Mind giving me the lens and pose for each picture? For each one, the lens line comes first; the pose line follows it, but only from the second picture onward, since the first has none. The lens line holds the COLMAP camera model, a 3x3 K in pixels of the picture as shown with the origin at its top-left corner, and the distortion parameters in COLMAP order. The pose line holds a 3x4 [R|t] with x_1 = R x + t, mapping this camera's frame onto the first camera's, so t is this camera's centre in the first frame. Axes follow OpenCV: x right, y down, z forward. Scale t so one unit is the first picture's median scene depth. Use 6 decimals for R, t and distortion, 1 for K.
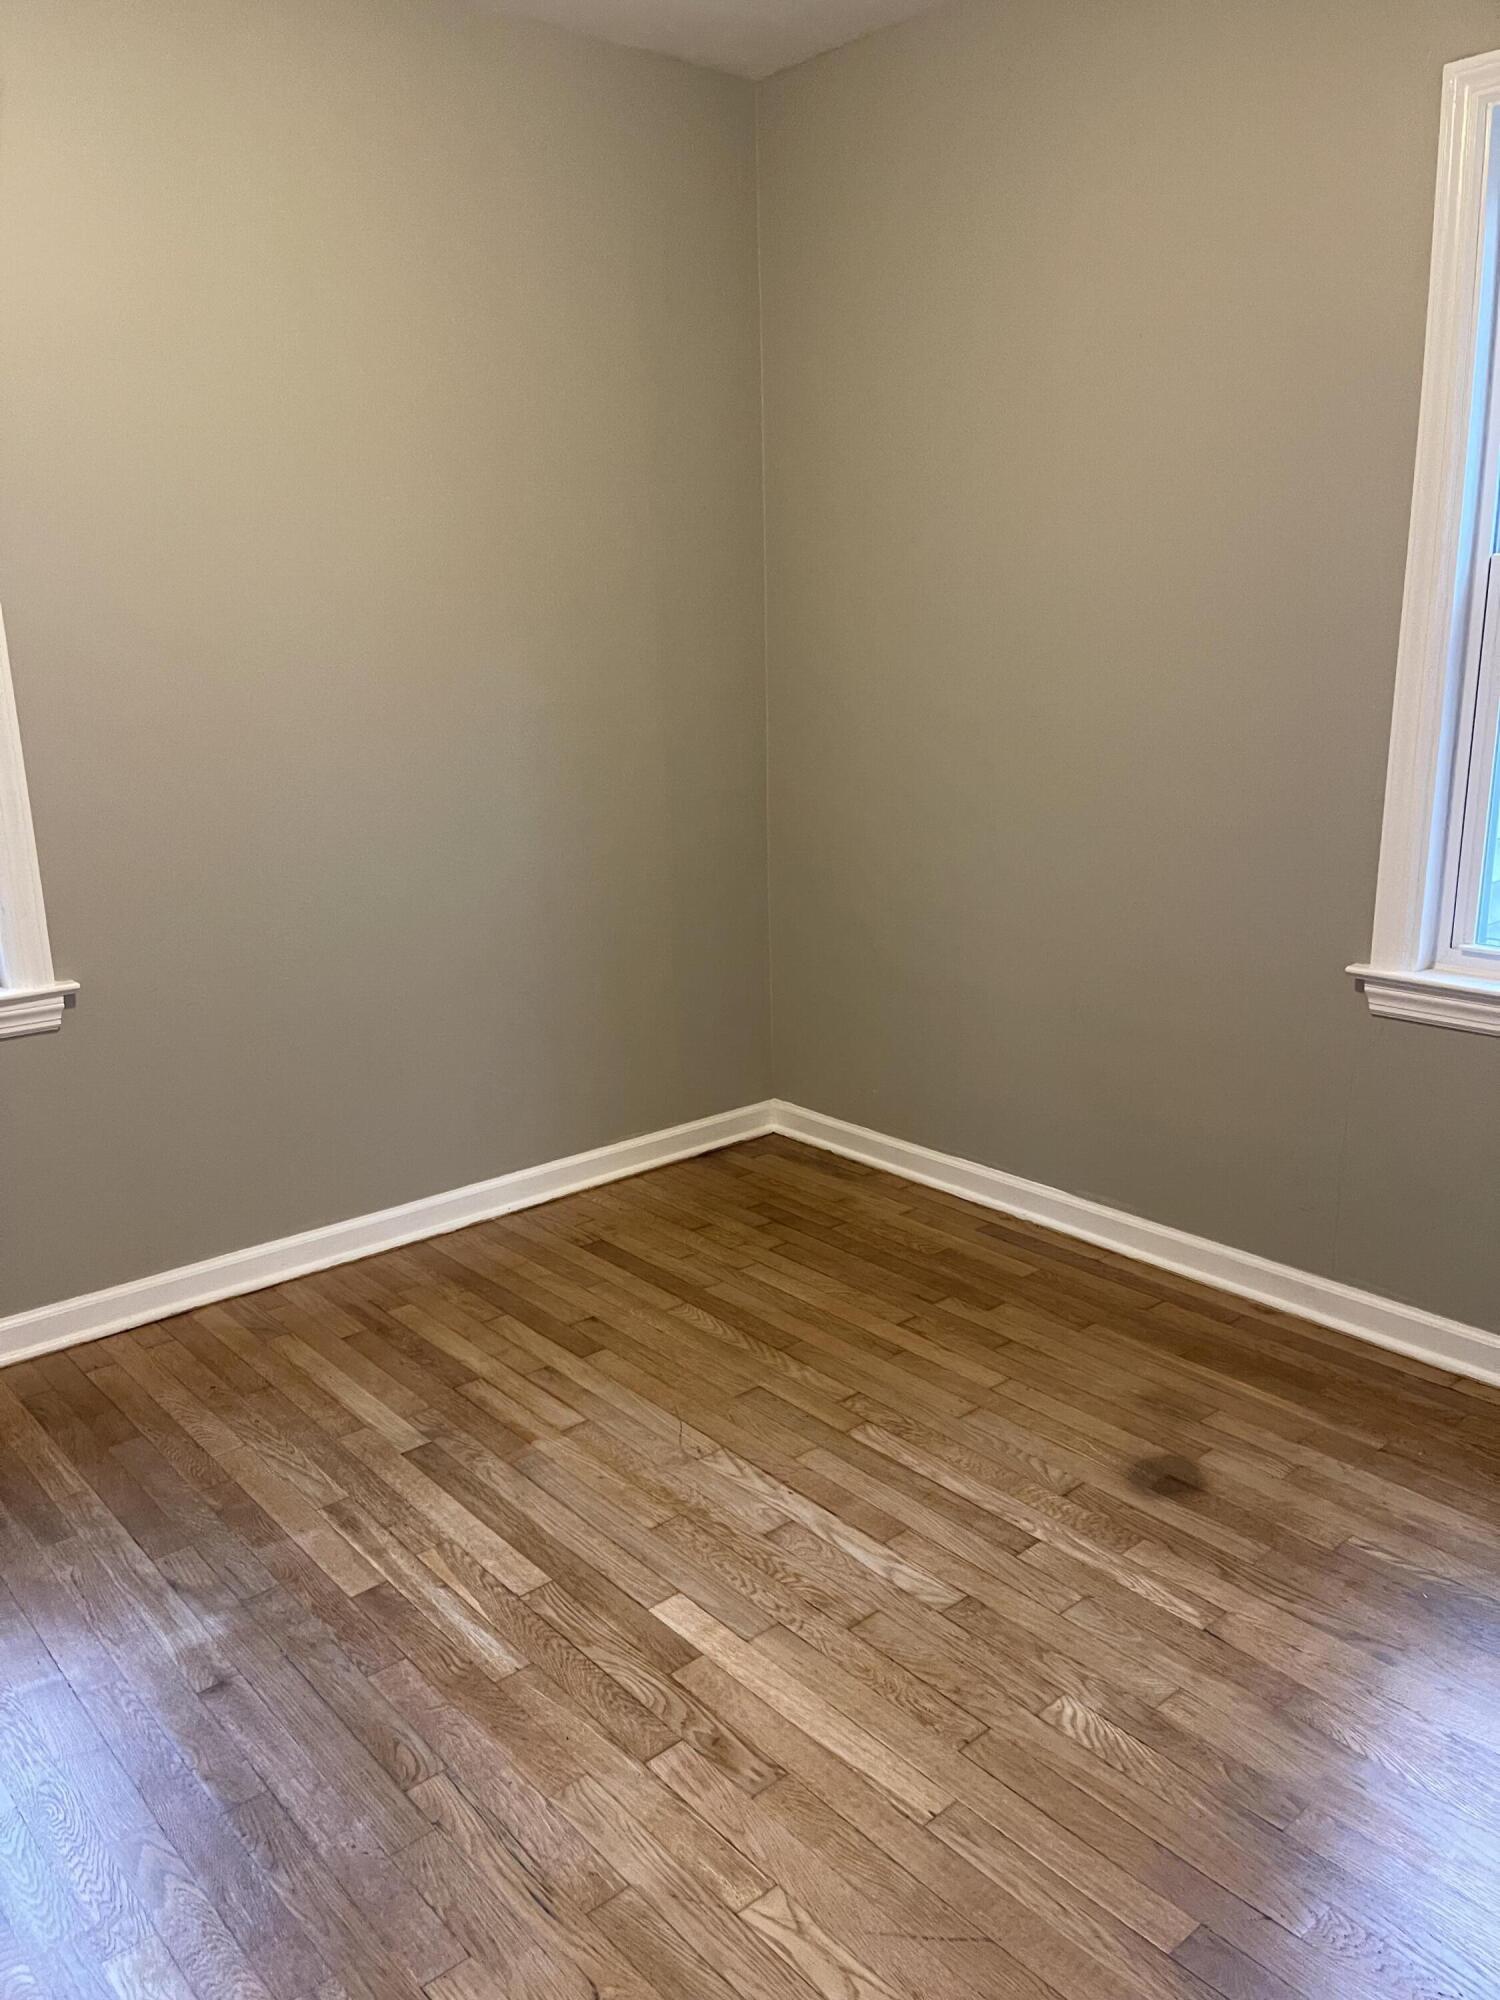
lens RADIAL K [[1505.9, 0, 748.1], [0, 1505.9, 998.0], [0, 0, 1]] dist [0.078569, -0.096046]
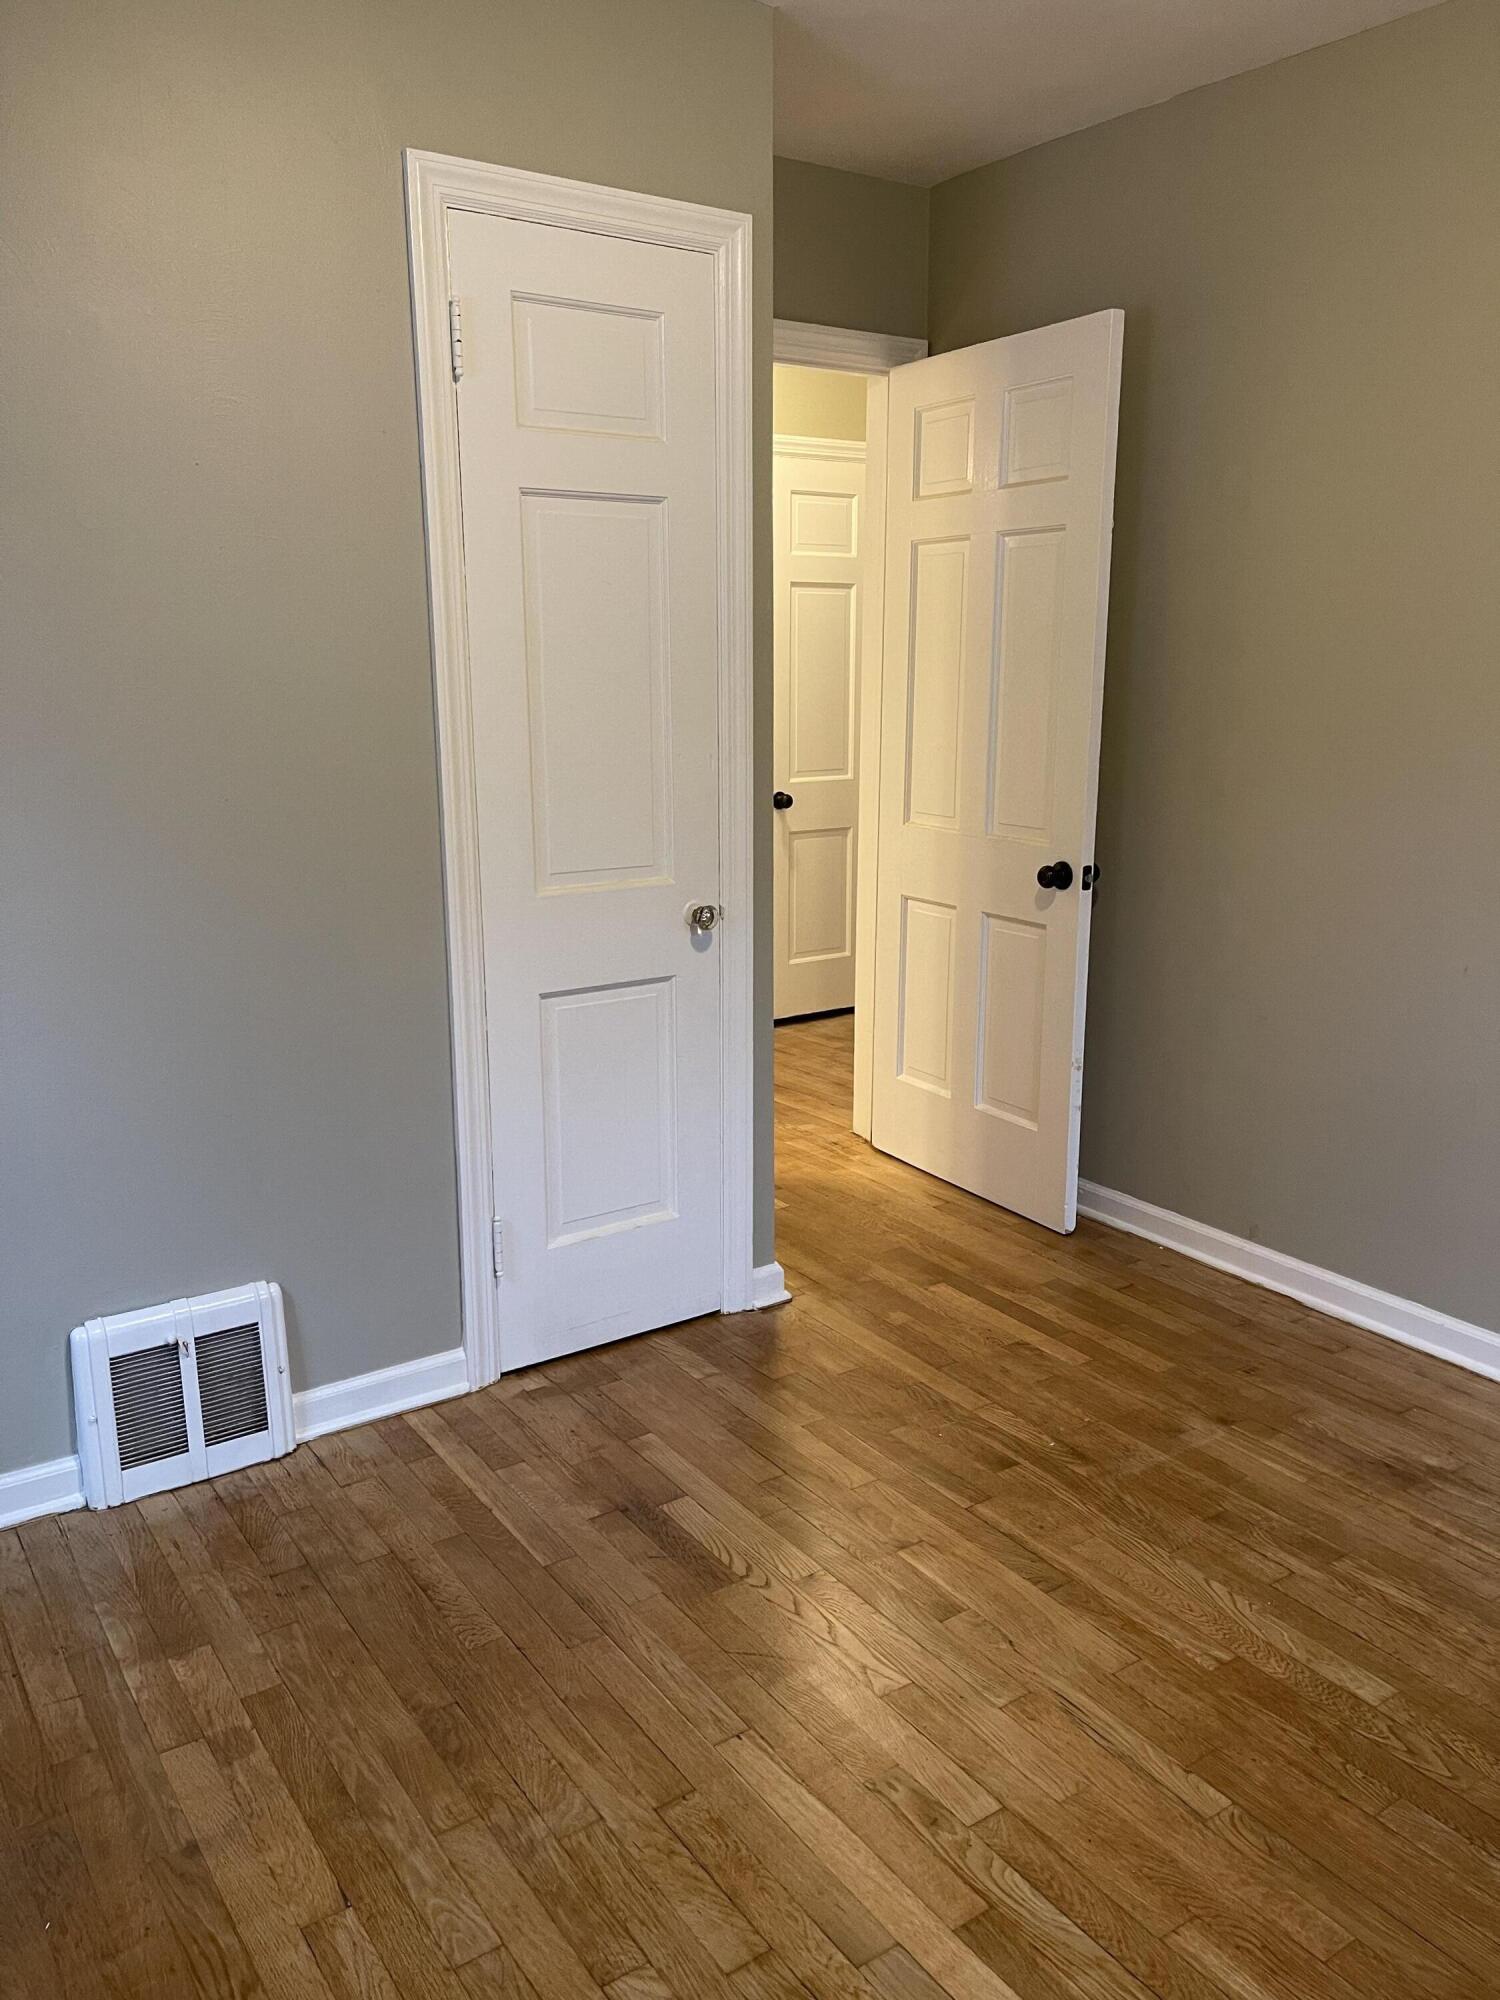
lens RADIAL K [[1505.9, 0, 761.0], [0, 1505.9, 1004.8], [0, 0, 1]] dist [0.078569, -0.096046]
pose [[-0.994159, -0.000227, 0.107929, -0.016112], [0.047925, 0.895074, 0.443335, -0.411916], [-0.096705, 0.445918, -0.889834, 1.598951]]
